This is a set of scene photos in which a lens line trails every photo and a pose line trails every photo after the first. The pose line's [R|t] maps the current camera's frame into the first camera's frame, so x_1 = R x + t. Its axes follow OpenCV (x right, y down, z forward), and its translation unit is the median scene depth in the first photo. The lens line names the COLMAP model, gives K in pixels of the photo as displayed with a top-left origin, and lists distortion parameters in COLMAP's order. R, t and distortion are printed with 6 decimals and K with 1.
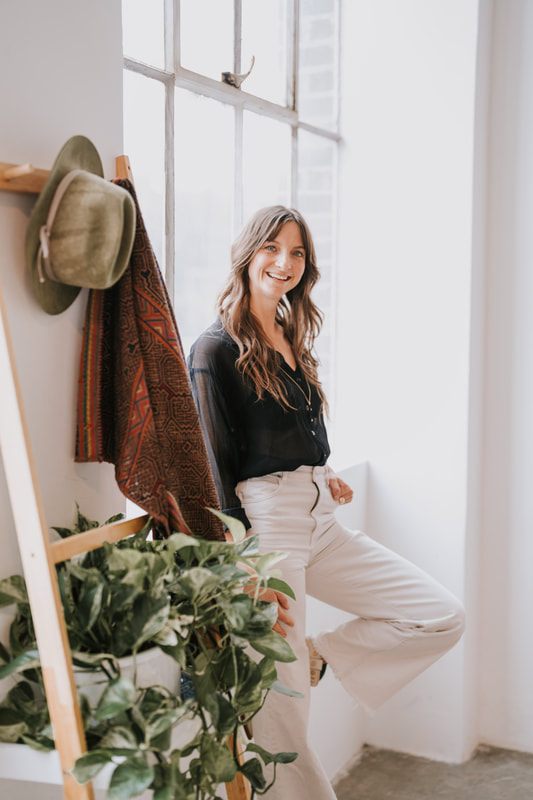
lens RADIAL K [[1056.9, 0, 266.5], [0, 1056.9, 400.0], [0, 0, 1]] dist [-0.172181, 0.868083]
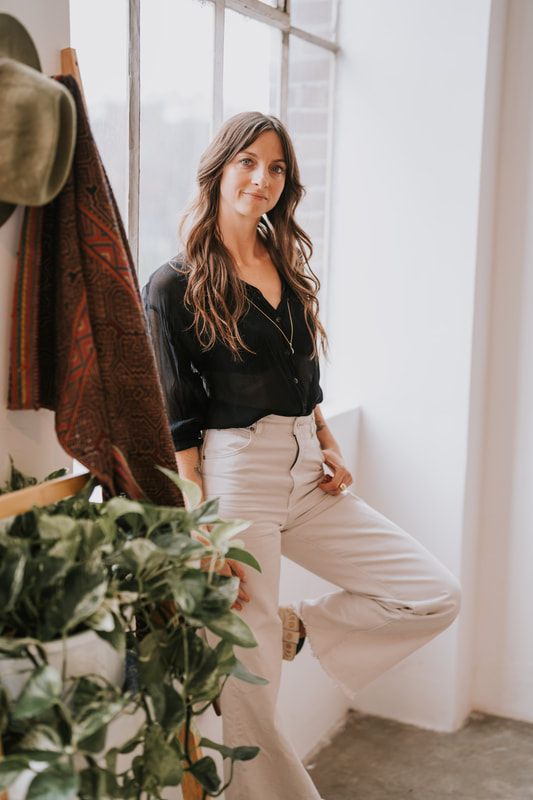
lens RADIAL K [[1056.9, 0, 266.5], [0, 1056.9, 400.0], [0, 0, 1]] dist [-0.172181, 0.868083]
pose [[0.999782, 0.019885, -0.006407, 0.035650], [-0.019458, 0.997950, 0.060963, -0.005109], [0.007606, -0.060825, 0.998119, 0.149348]]
